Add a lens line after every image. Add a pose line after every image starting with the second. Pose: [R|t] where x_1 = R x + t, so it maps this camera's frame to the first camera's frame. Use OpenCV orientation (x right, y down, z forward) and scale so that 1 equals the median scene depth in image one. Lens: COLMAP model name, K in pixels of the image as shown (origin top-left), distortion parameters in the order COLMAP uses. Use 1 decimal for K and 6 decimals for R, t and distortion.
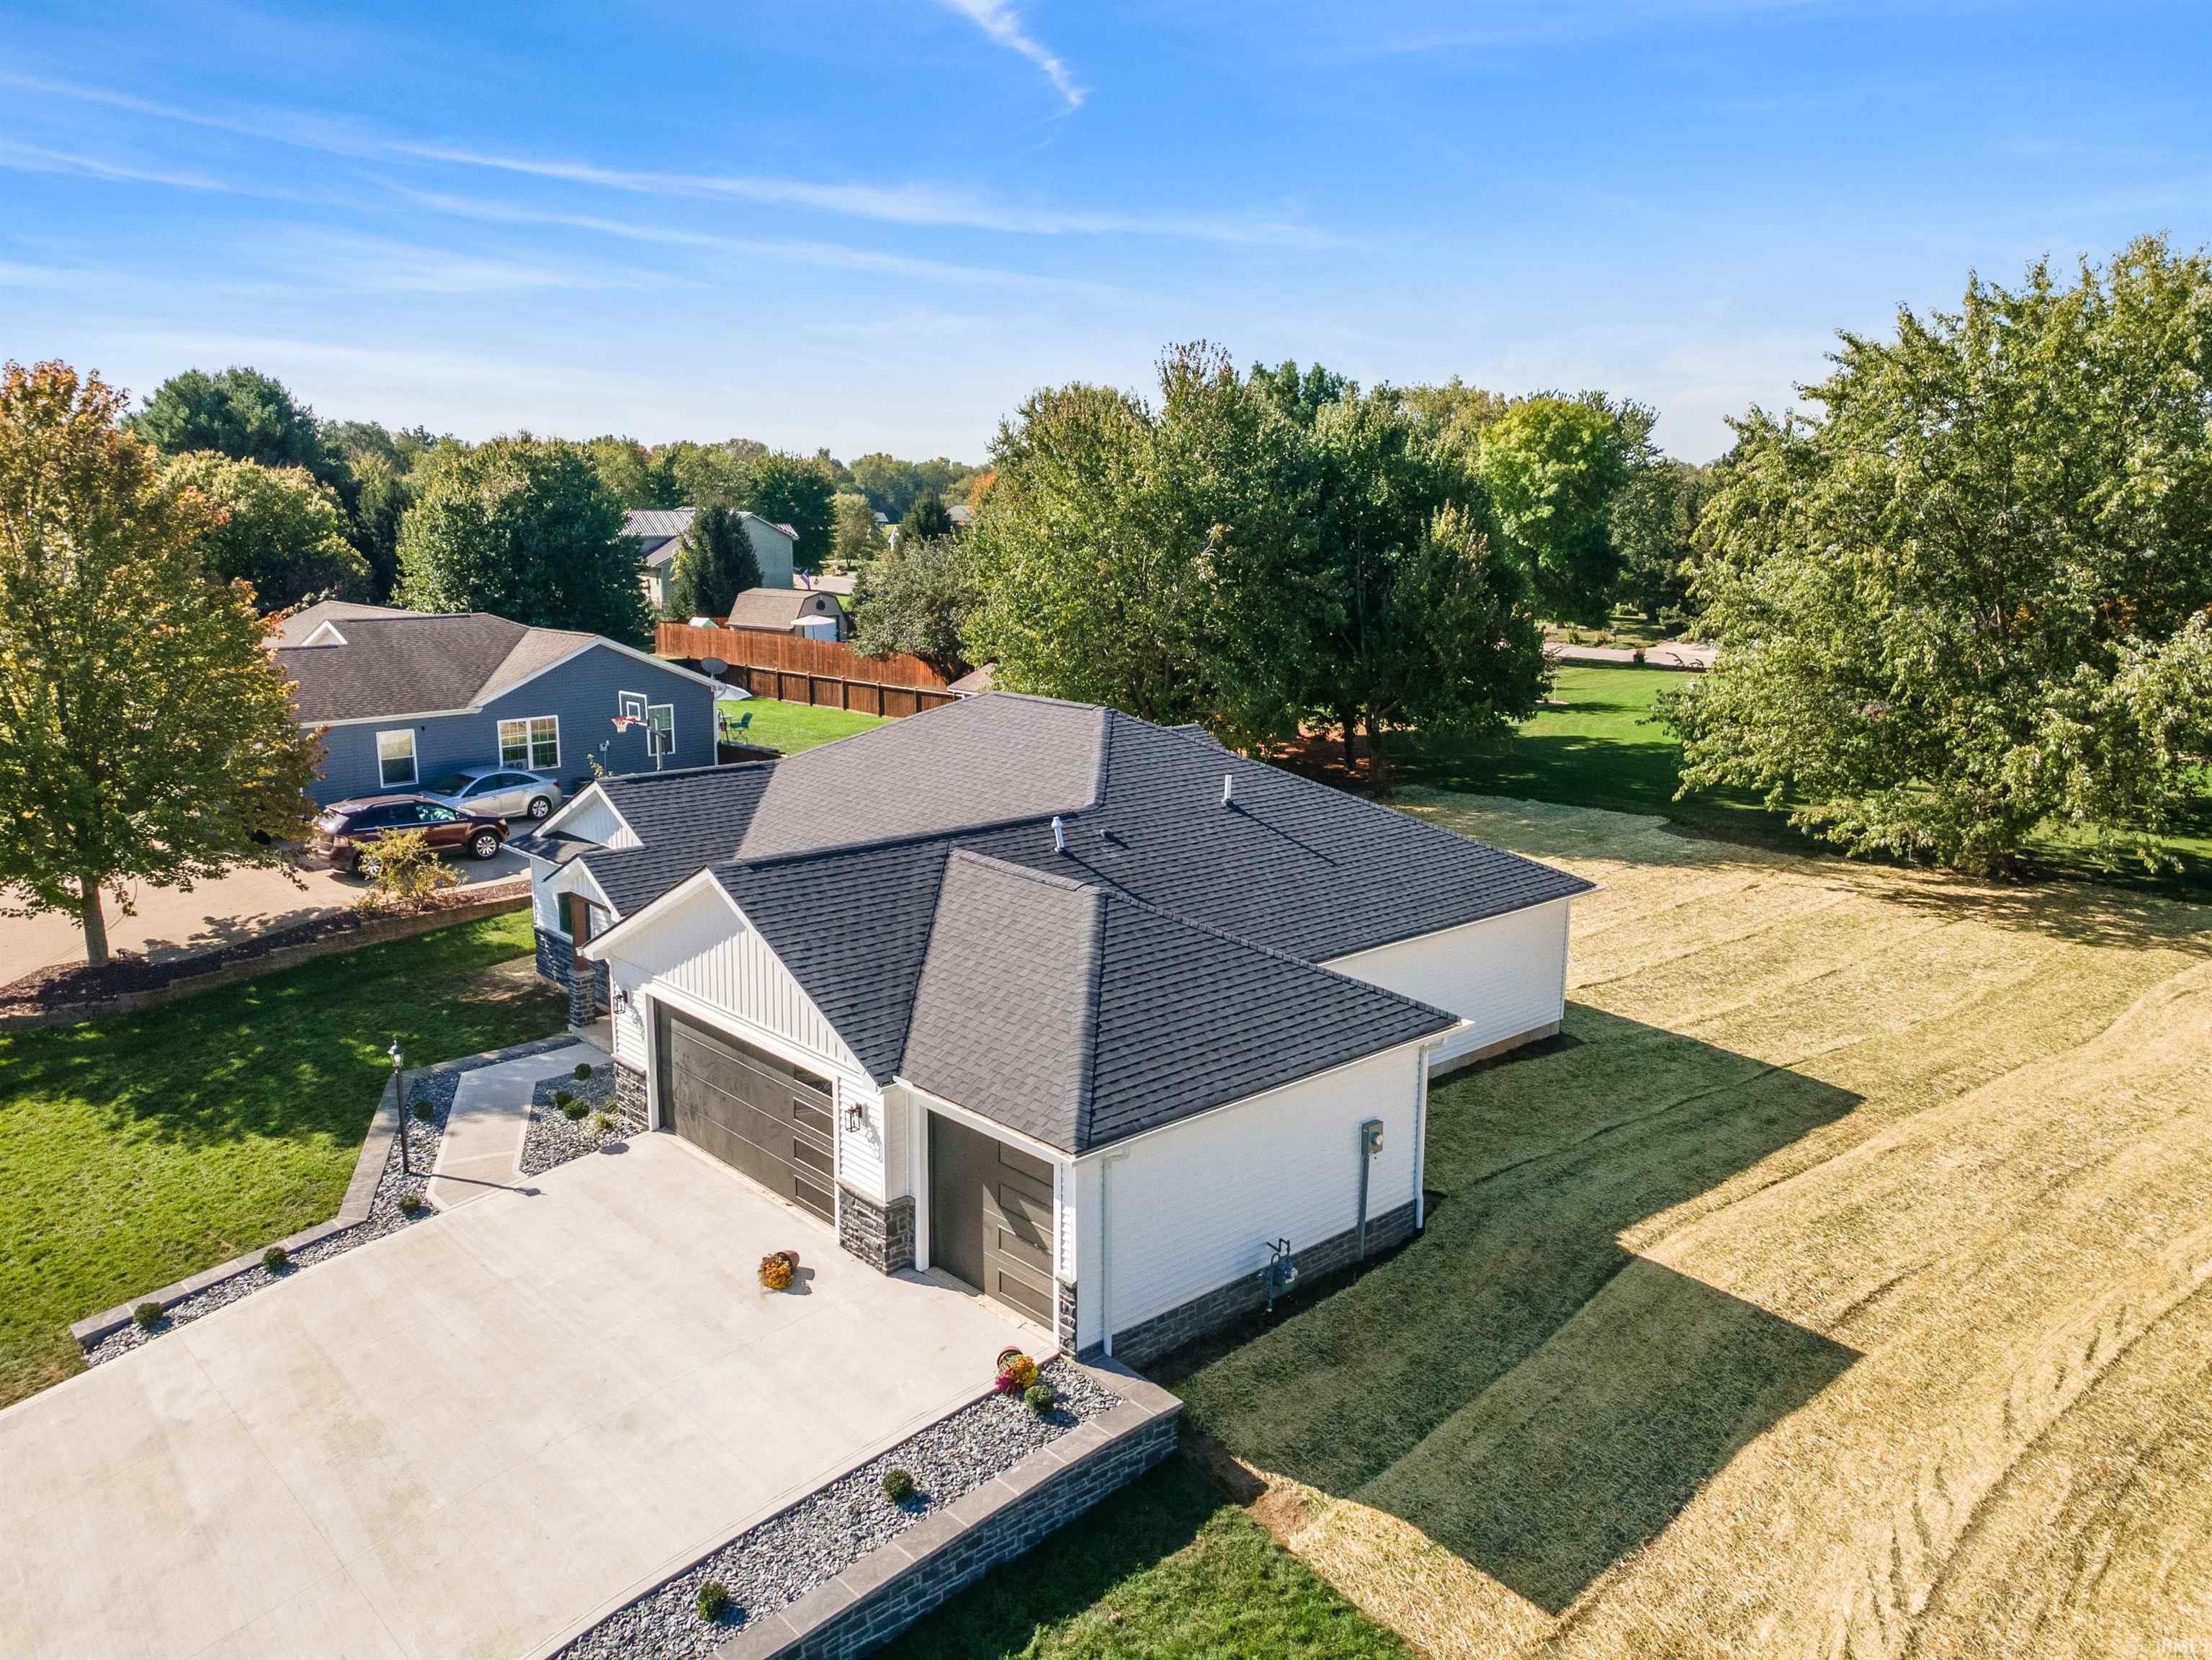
lens RADIAL K [[1626.4, 0, 1072.0], [0, 1626.4, 819.9], [0, 0, 1]] dist [0.033638, 0.014124]
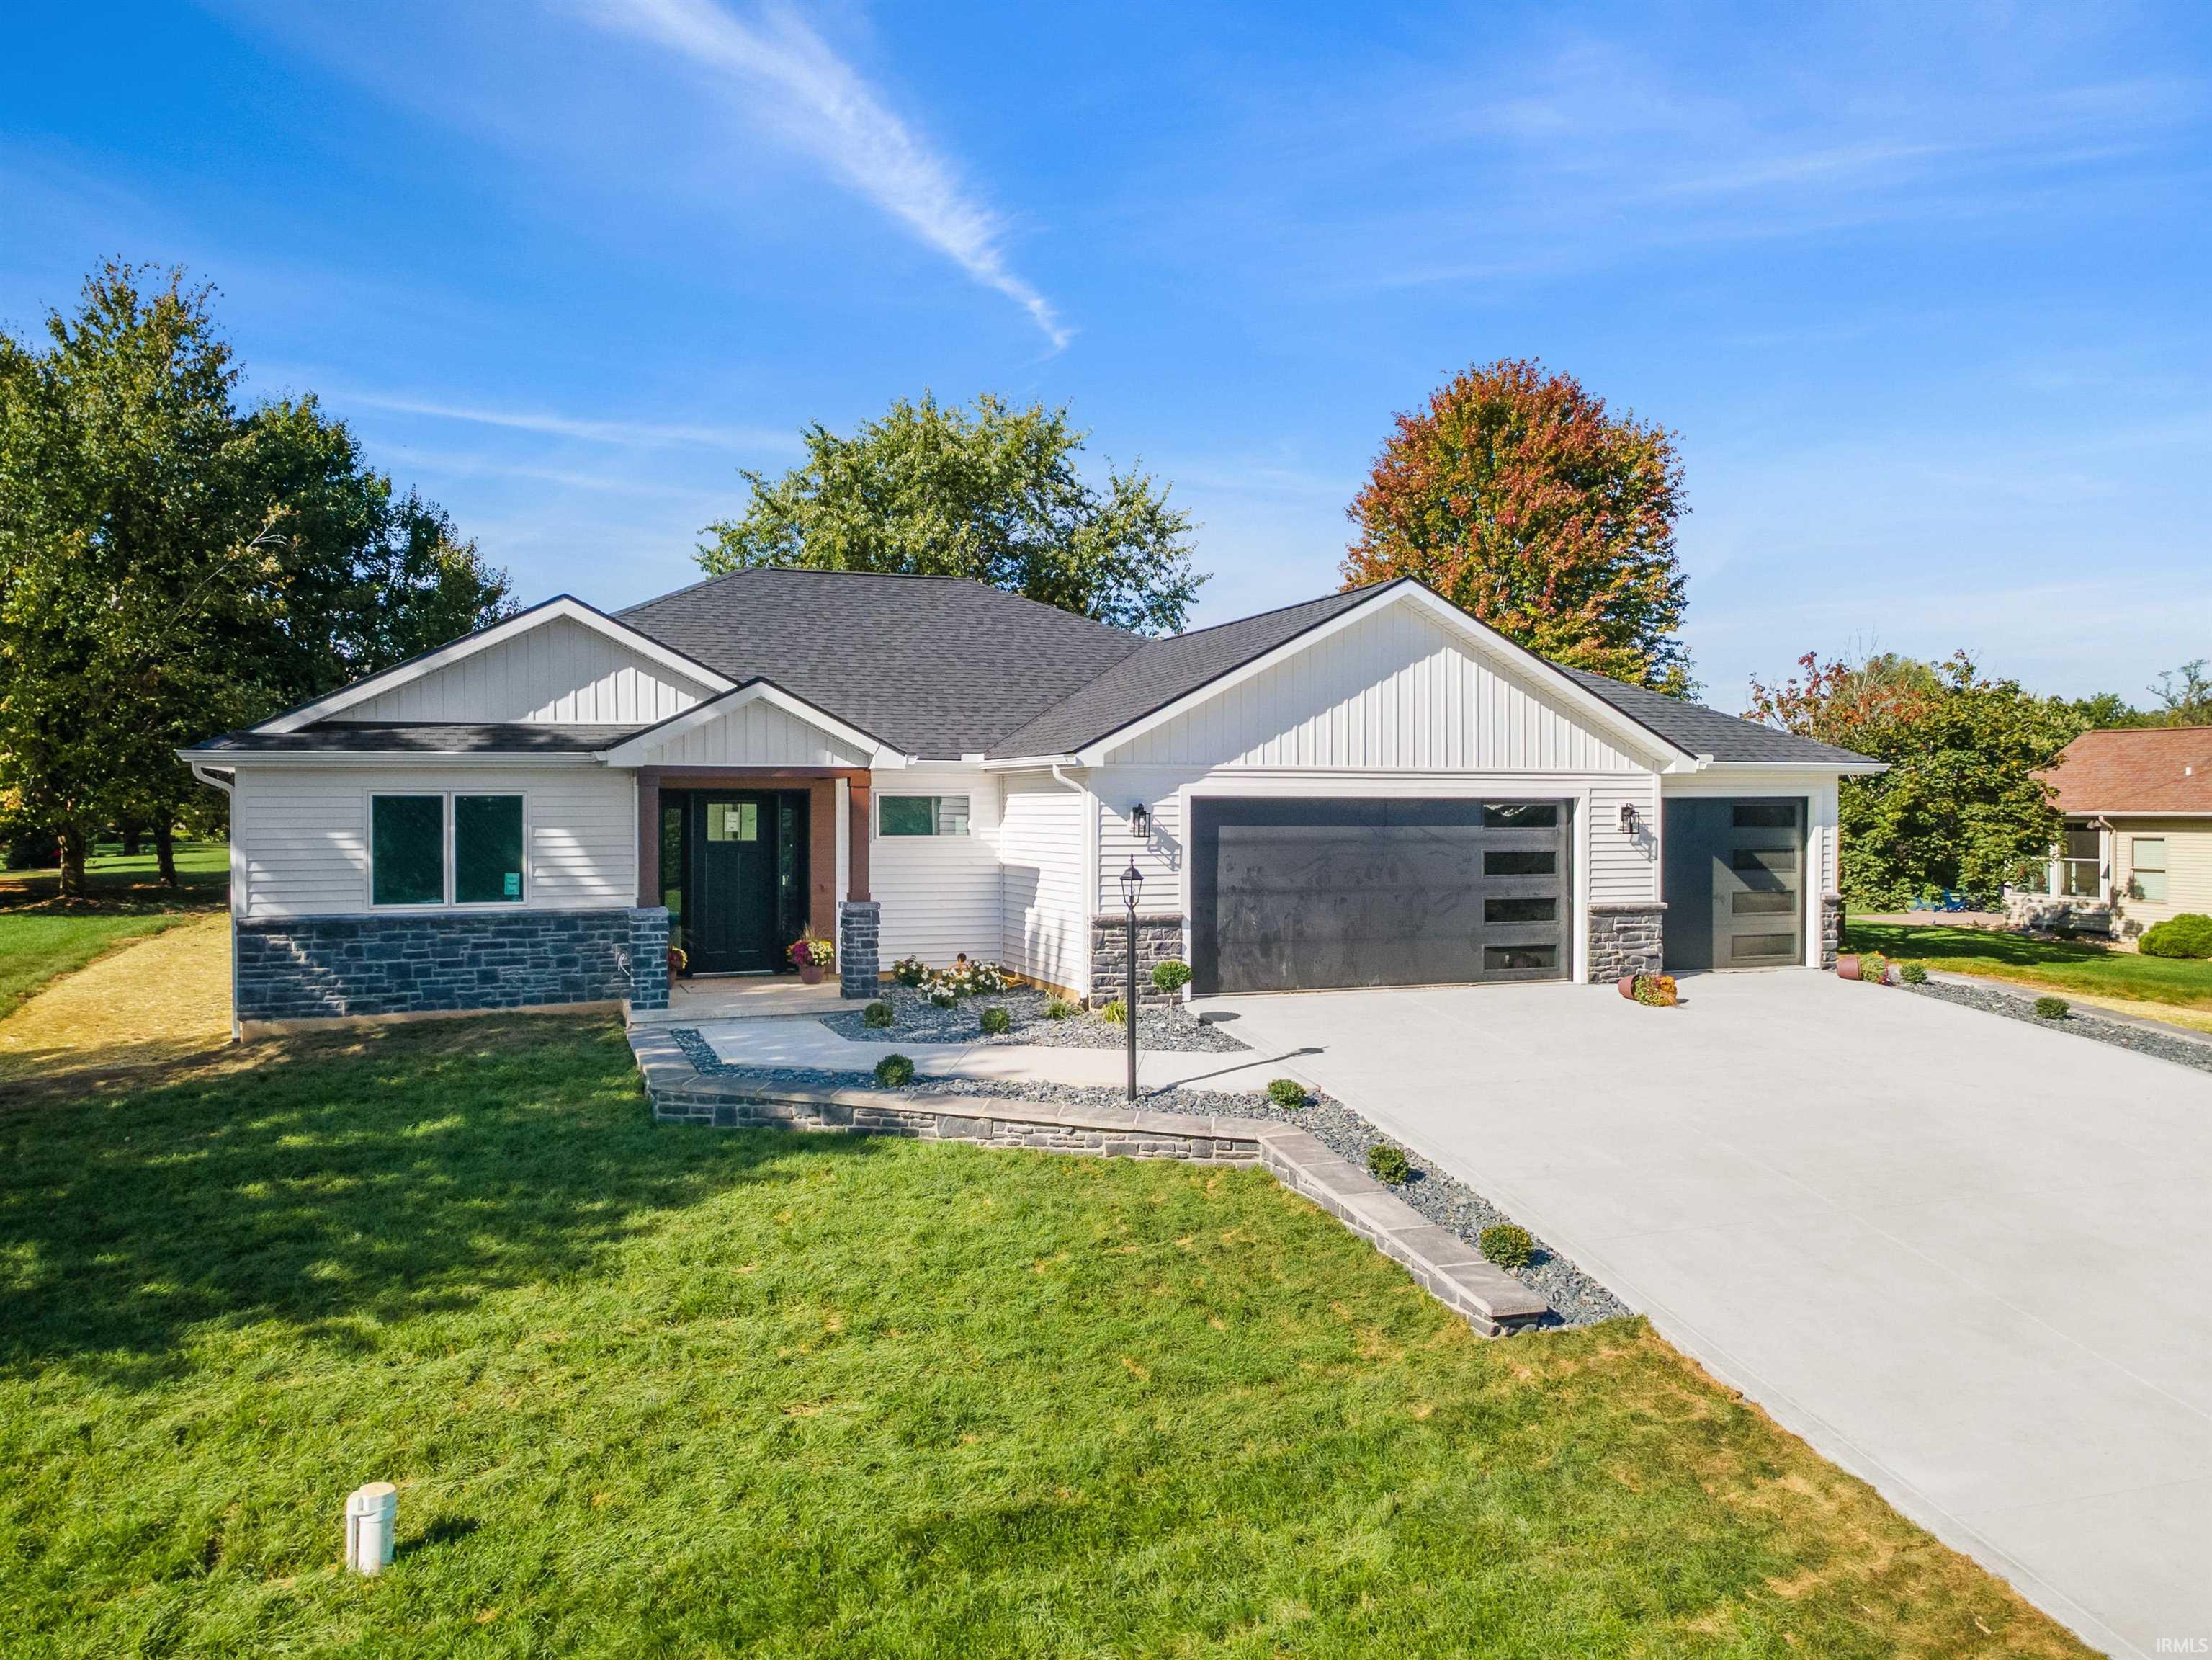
lens RADIAL K [[1626.4, 0, 1100.2], [0, 1626.4, 832.3], [0, 0, 1]] dist [0.033638, 0.014124]
pose [[0.354796, -0.017274, 0.934784, -0.963899], [0.187385, 0.980856, -0.052997, 0.156434], [-0.915973, 0.193968, 0.351241, 0.813997]]
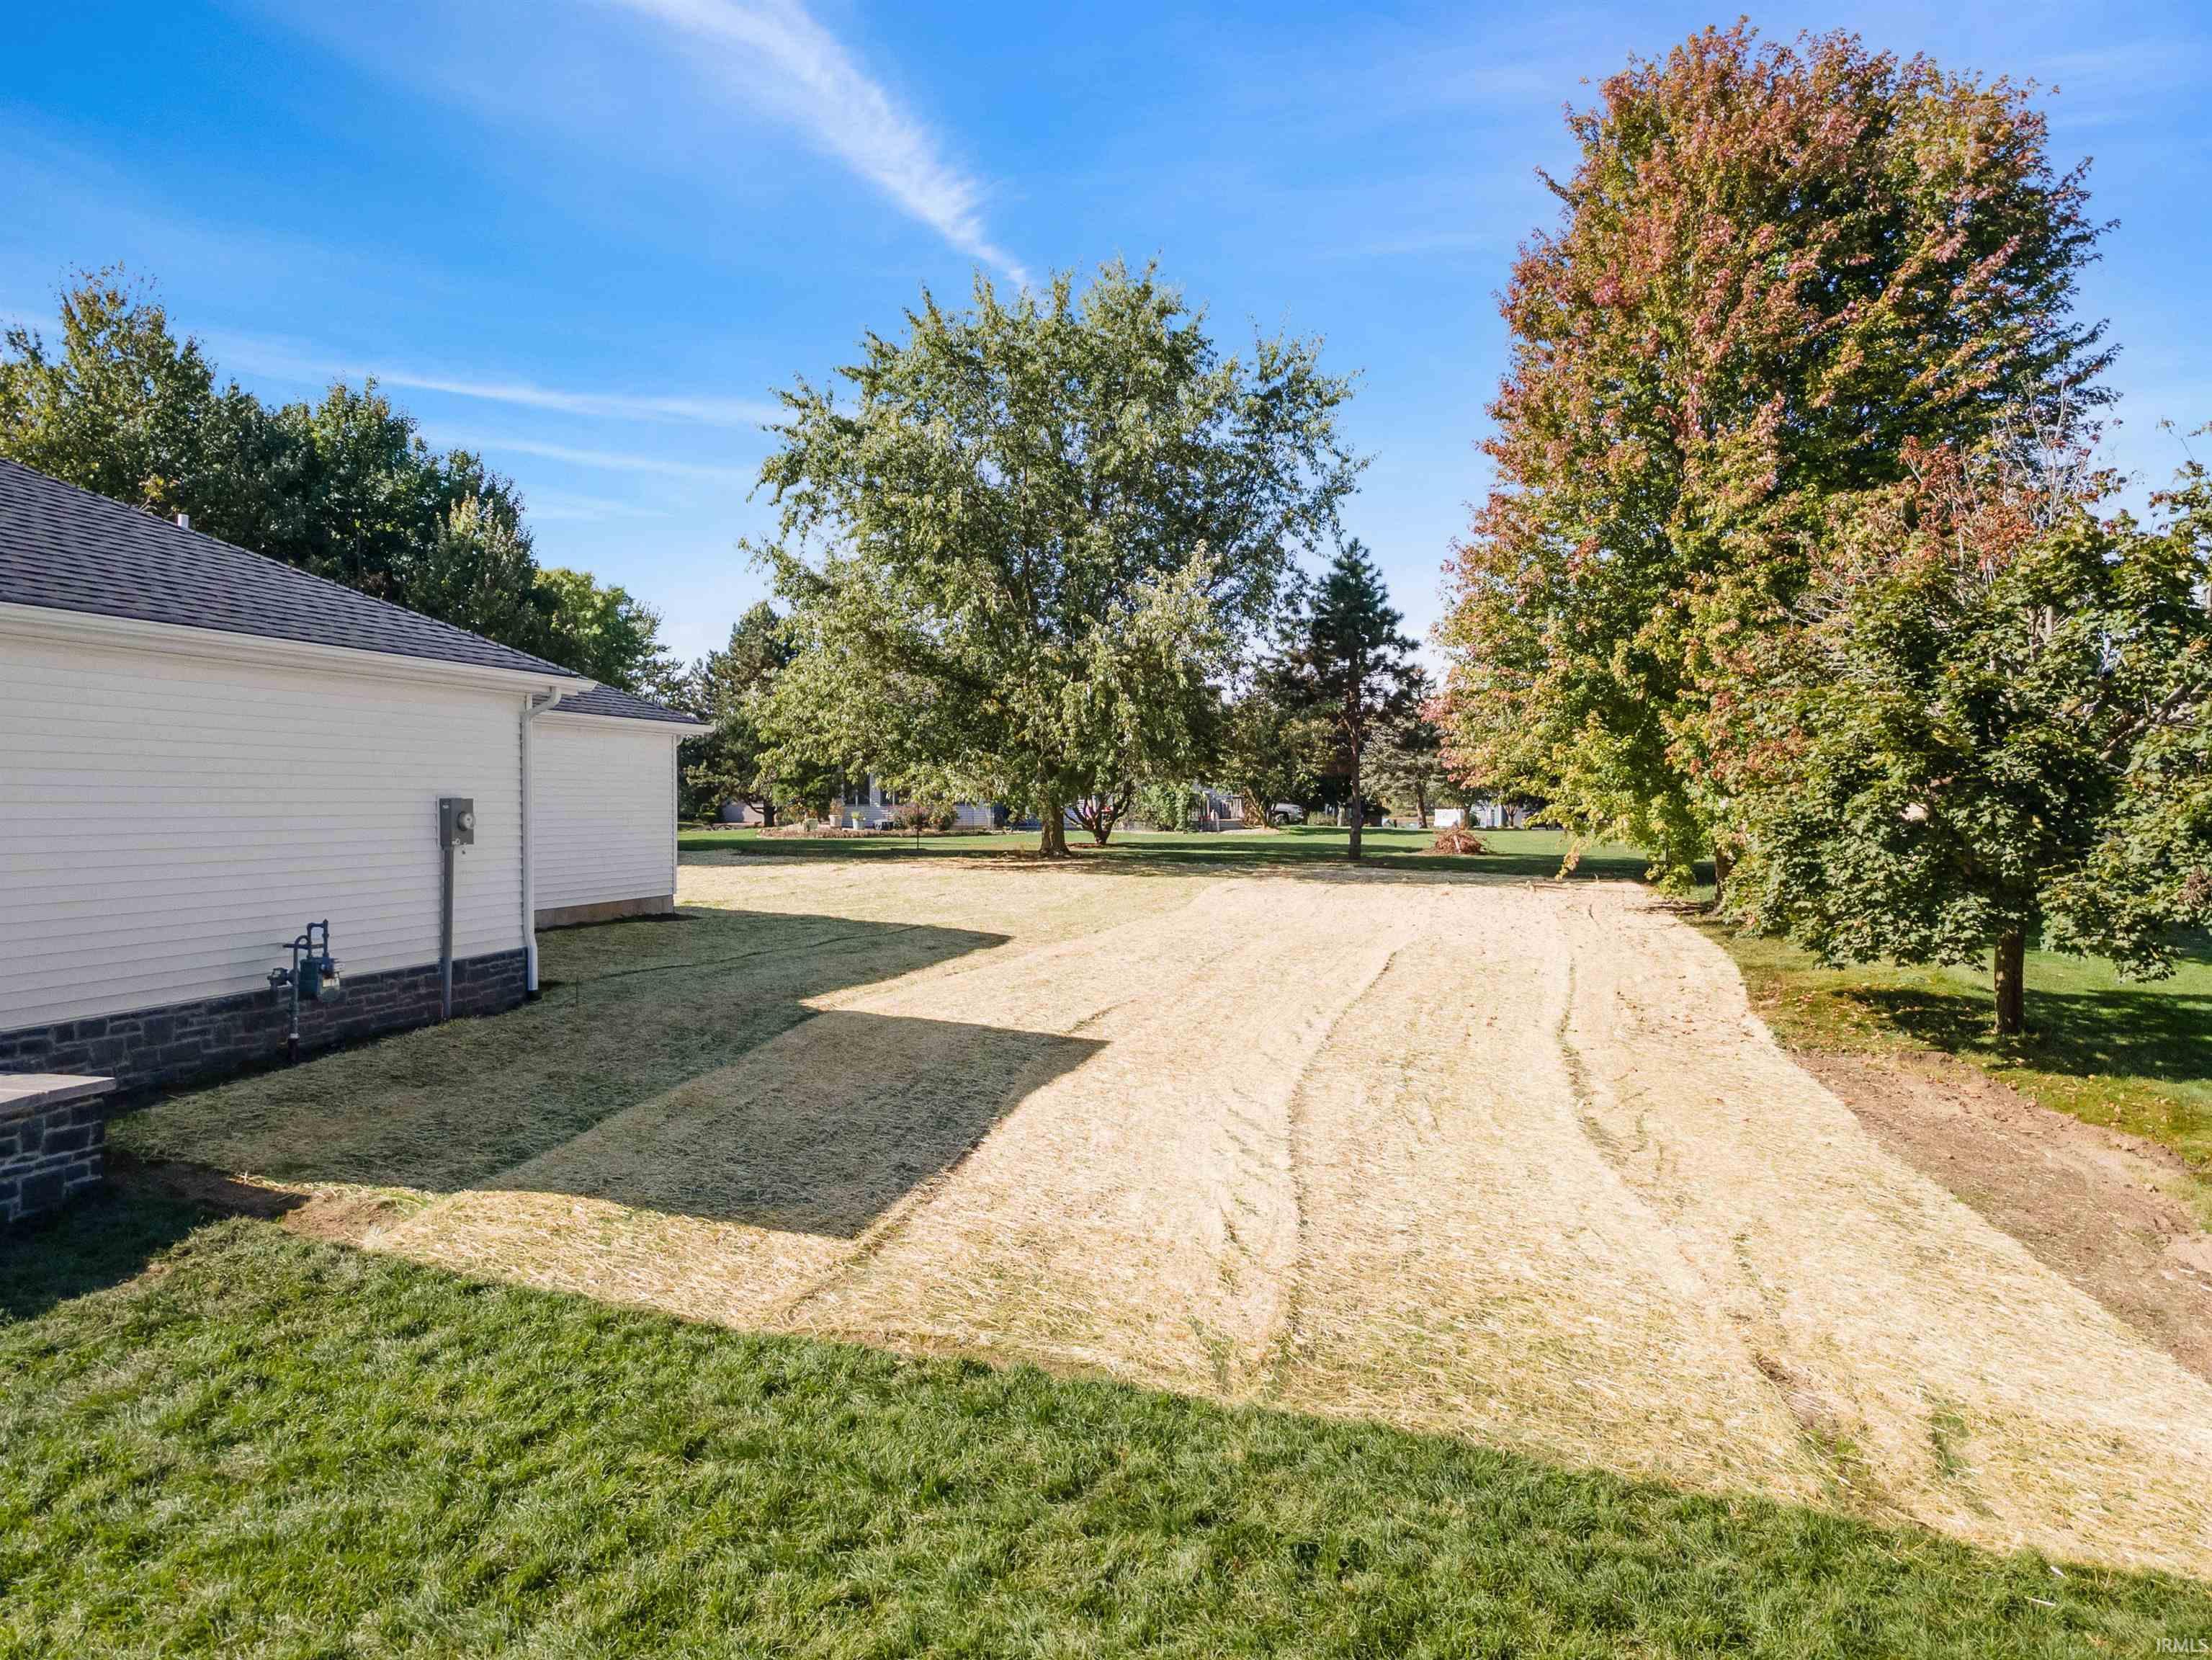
lens RADIAL K [[1626.4, 0, 1099.1], [0, 1626.4, 810.9], [0, 0, 1]] dist [0.033638, 0.014124]
pose [[0.823601, -0.019017, 0.566851, 0.022806], [0.120169, 0.982598, -0.141634, 0.284926], [-0.554293, 0.184768, 0.811554, 0.294621]]
